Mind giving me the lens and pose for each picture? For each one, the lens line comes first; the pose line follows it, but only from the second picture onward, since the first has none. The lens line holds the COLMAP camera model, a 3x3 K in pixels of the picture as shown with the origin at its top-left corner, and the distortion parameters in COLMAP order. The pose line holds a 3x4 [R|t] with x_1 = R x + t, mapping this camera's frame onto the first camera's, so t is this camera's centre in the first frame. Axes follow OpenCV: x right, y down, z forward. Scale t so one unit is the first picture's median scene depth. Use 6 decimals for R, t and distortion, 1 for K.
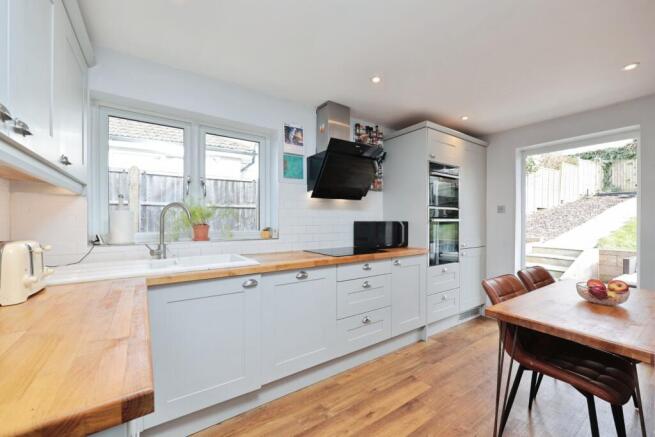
lens RADIAL K [[264.7, 0, 328.5], [0, 264.7, 215.7], [0, 0, 1]] dist [-0.001745, -0.000110]
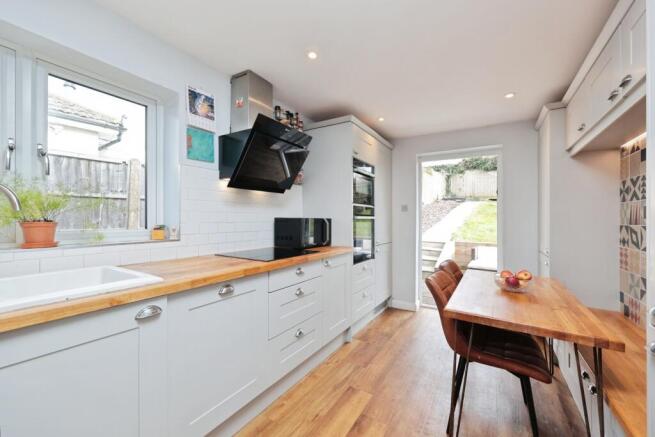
lens RADIAL K [[264.7, 0, 328.5], [0, 264.7, 215.7], [0, 0, 1]] dist [-0.001745, -0.000110]
pose [[0.915858, 0.012804, 0.401299, -0.097244], [-0.017937, 0.999798, 0.009035, 0.003474], [-0.401103, -0.015473, 0.915902, 0.149007]]
